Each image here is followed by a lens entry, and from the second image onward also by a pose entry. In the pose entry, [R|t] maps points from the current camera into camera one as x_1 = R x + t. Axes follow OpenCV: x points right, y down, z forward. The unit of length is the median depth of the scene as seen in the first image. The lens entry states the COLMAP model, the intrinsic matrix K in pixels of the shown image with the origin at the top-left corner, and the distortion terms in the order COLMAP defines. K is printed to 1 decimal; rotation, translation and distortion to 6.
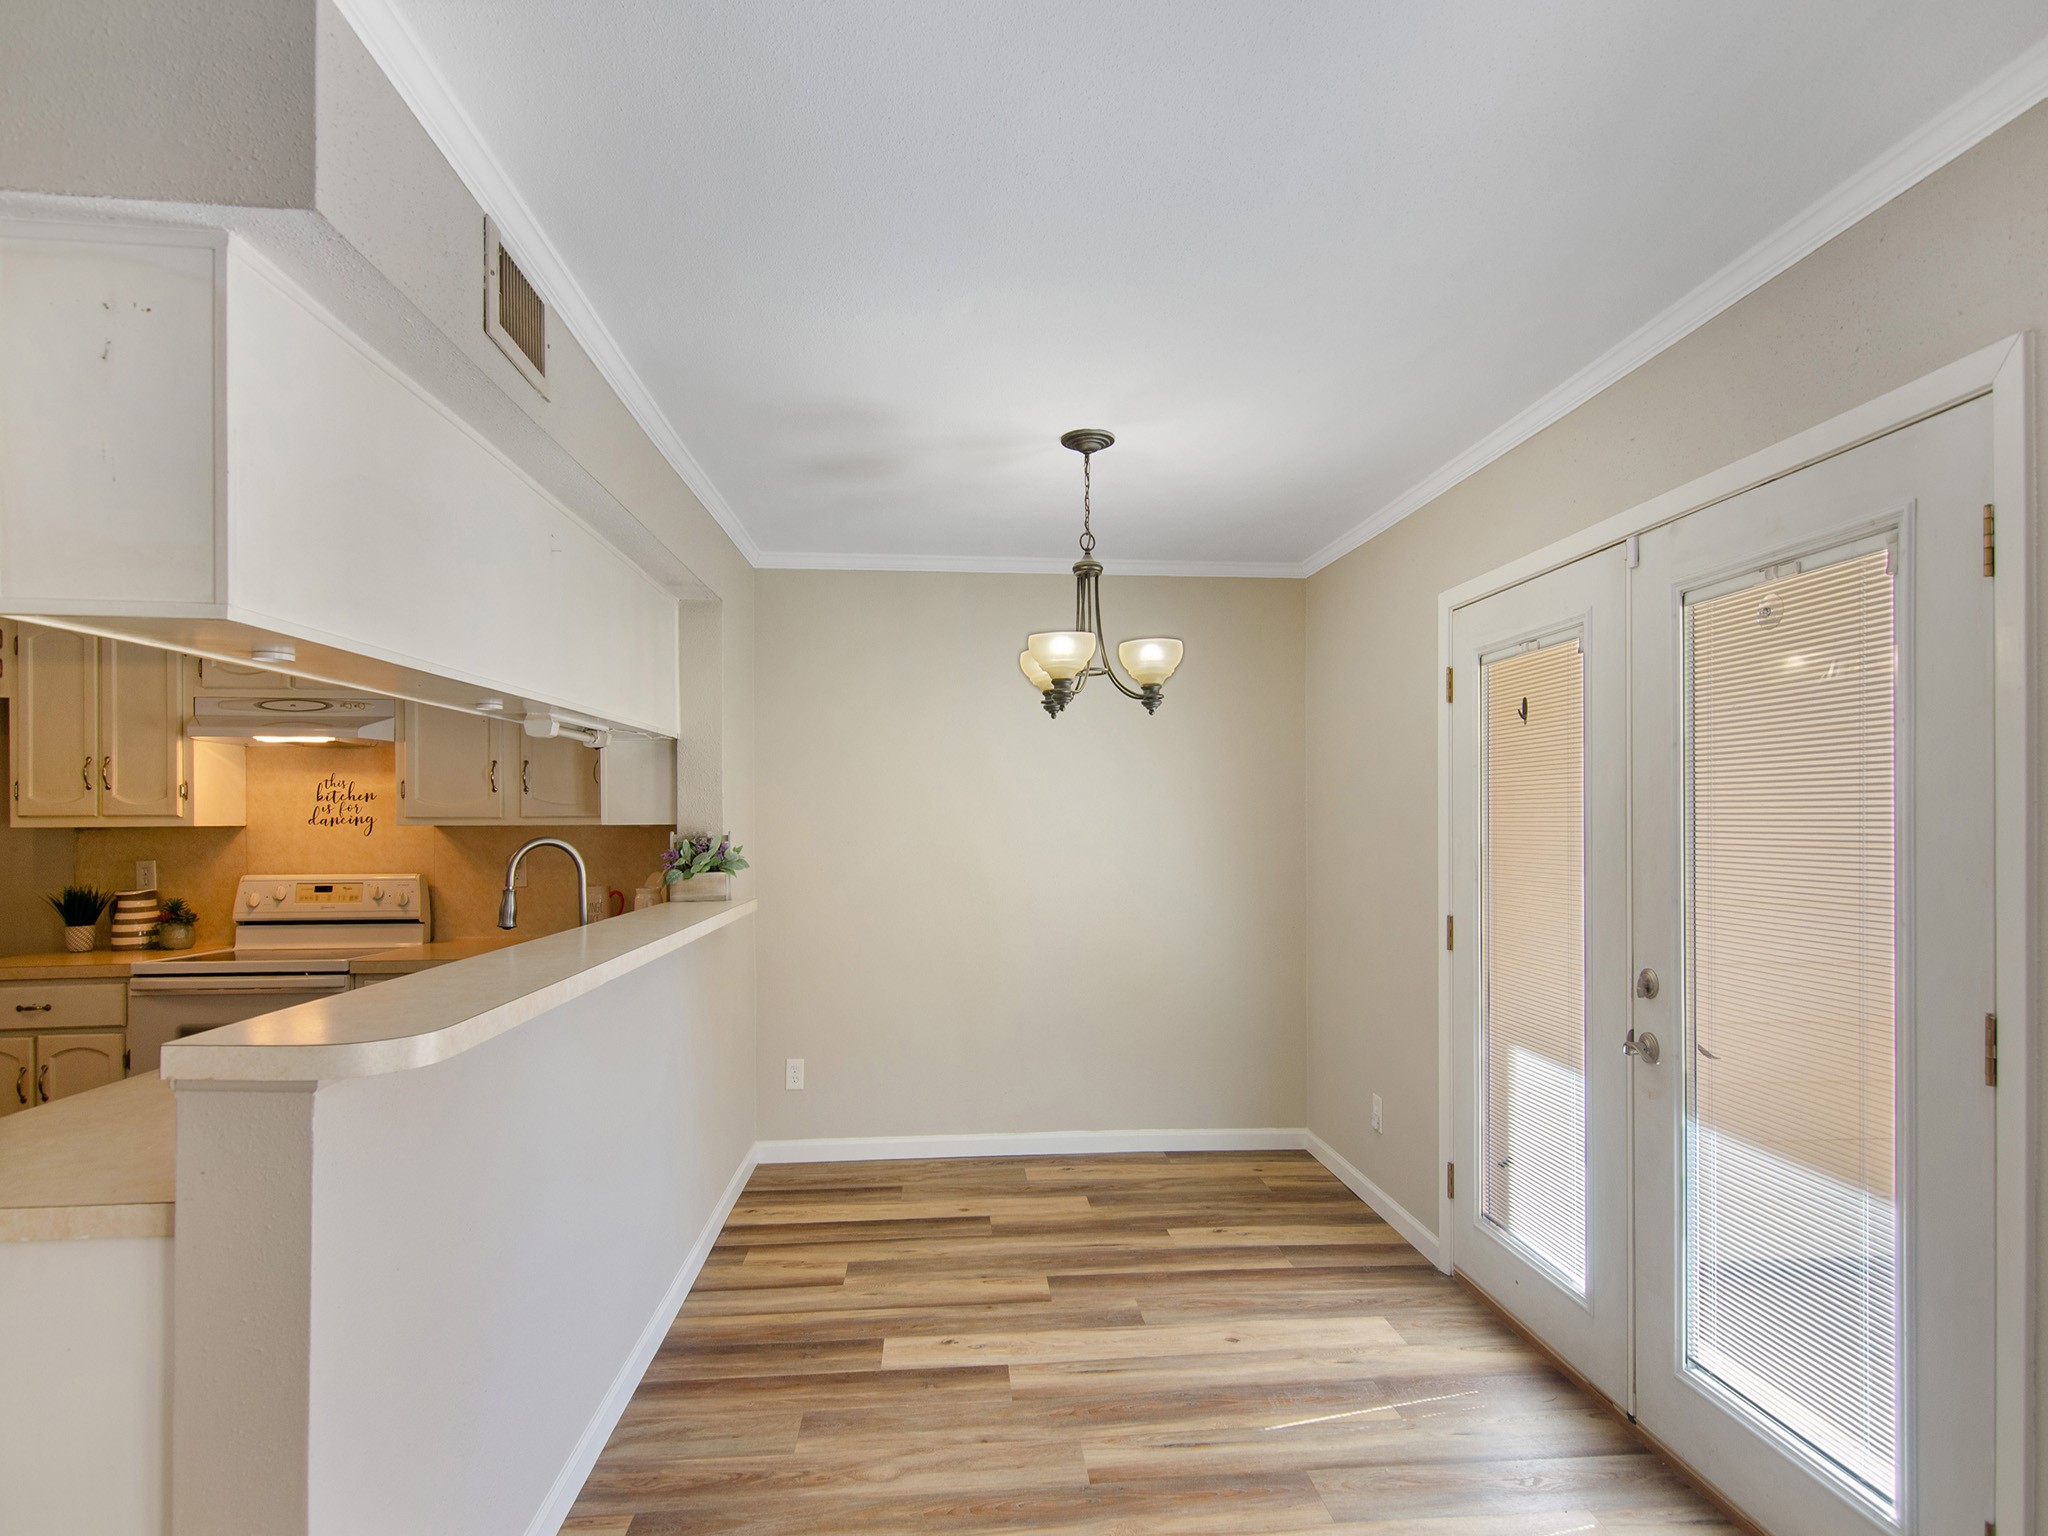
lens RADIAL K [[1023.7, 0, 1028.1], [0, 1023.7, 821.1], [0, 0, 1]] dist [0.000057, -0.001608]
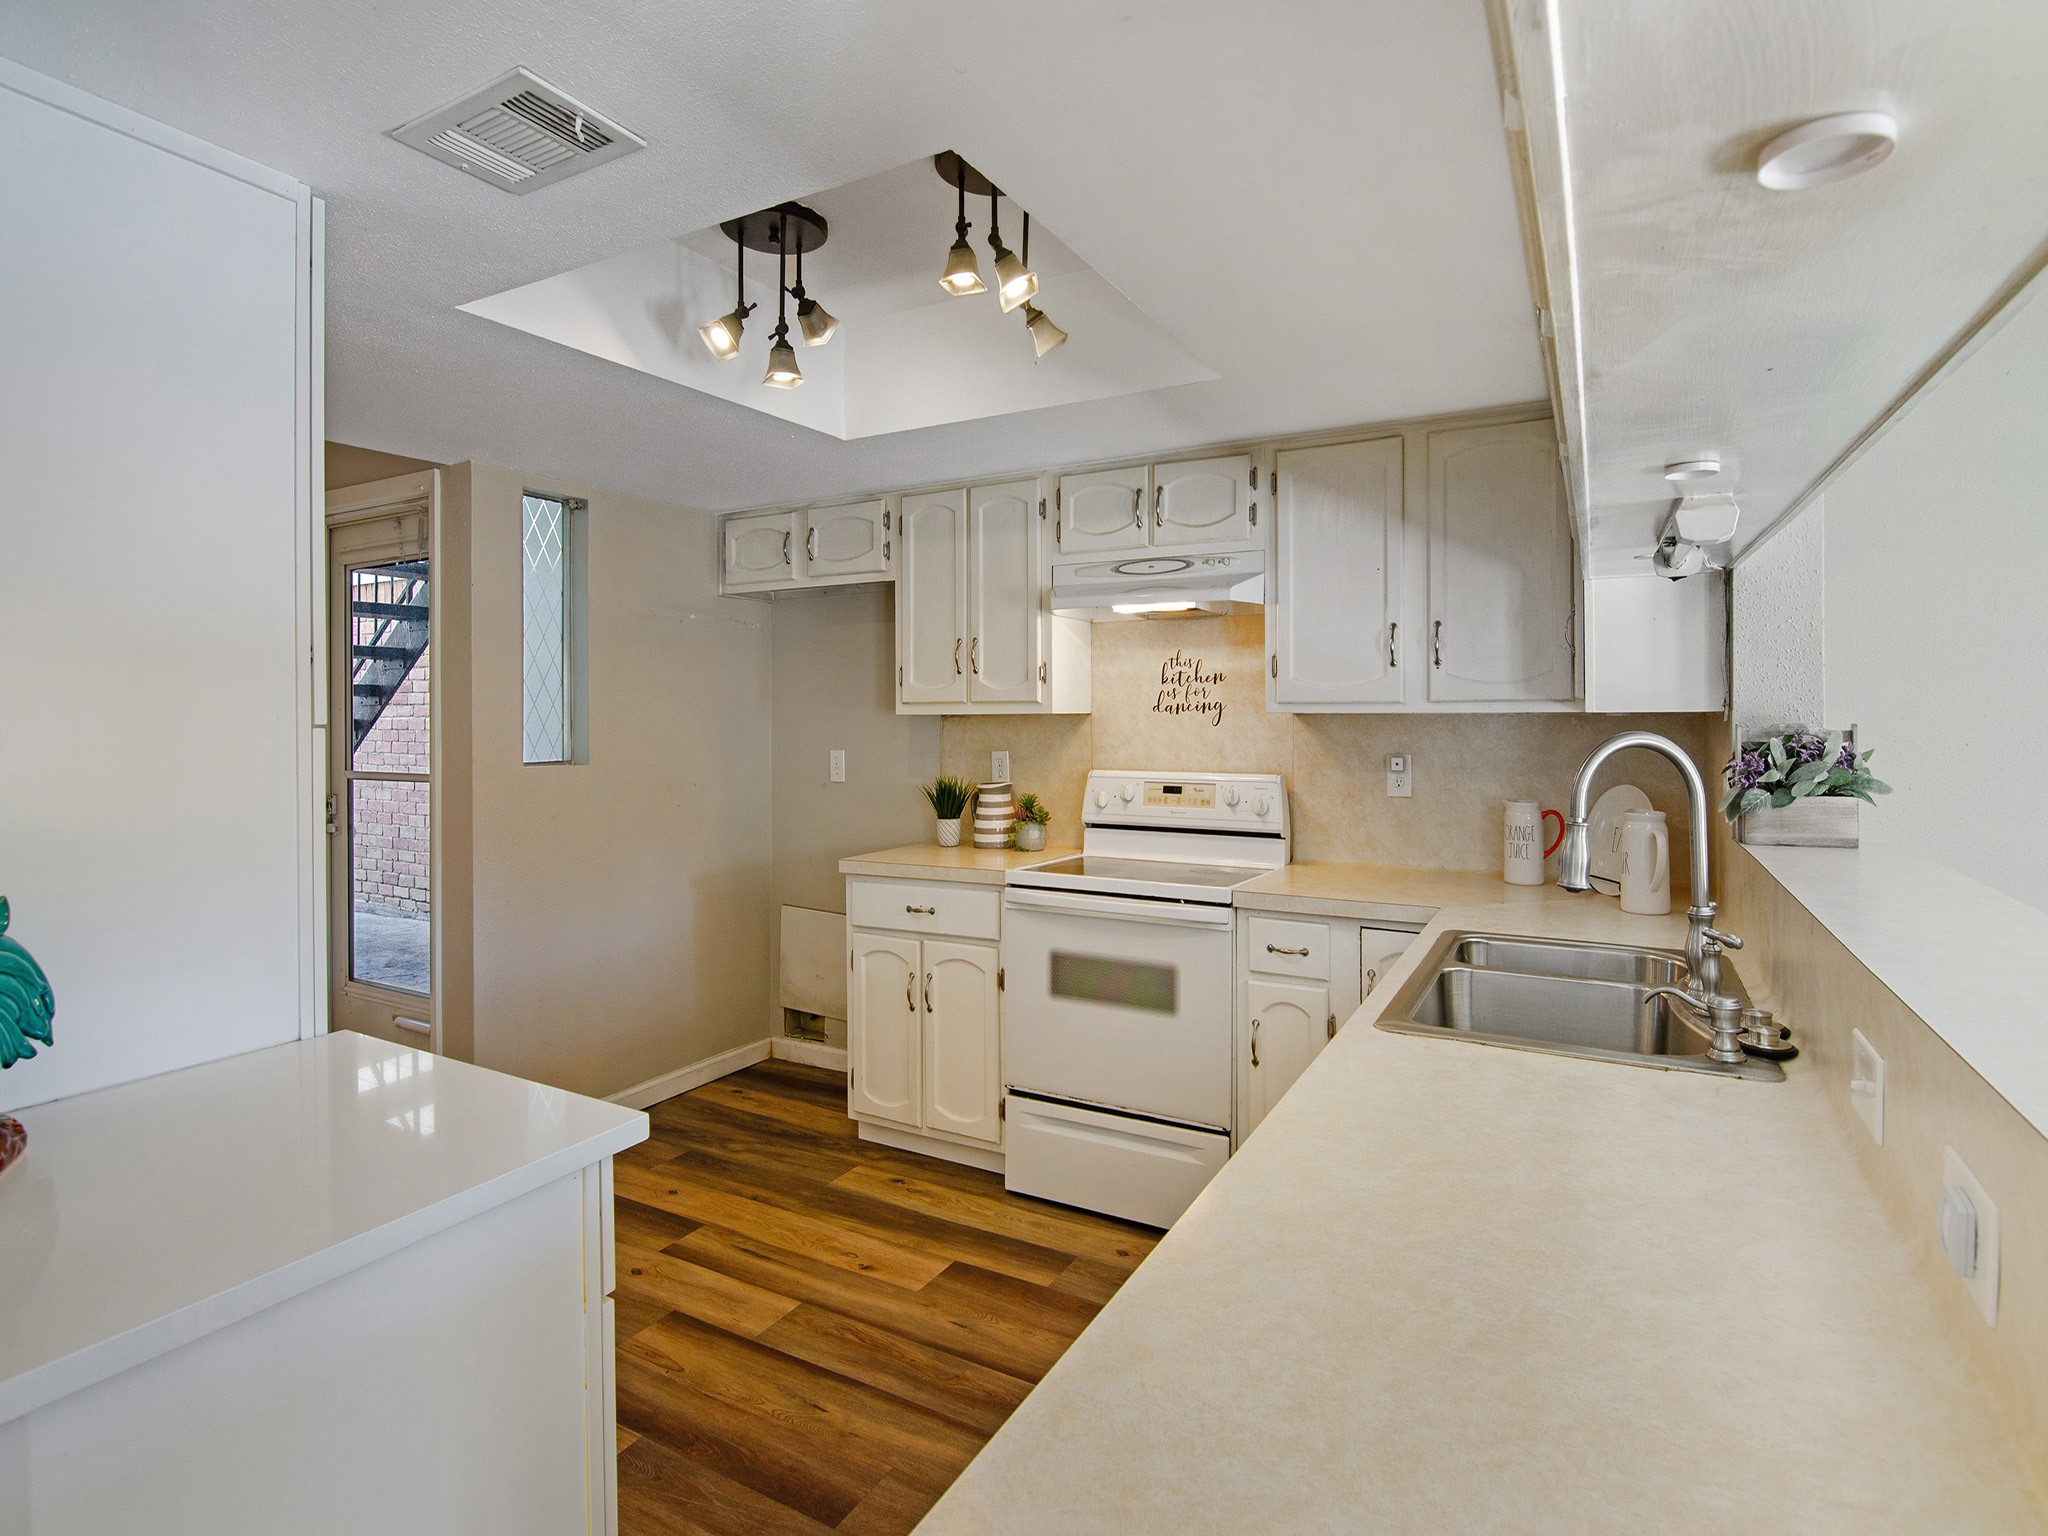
lens RADIAL K [[1020.7, 0, 1022.6], [0, 1020.7, 716.6], [0, 0, 1]] dist [-0.018828, -0.000702]
pose [[0.819524, 0.003158, -0.573036, -0.329262], [0.000593, 0.999980, 0.006358, 0.001878], [0.573044, -0.005550, 0.819506, 0.265827]]
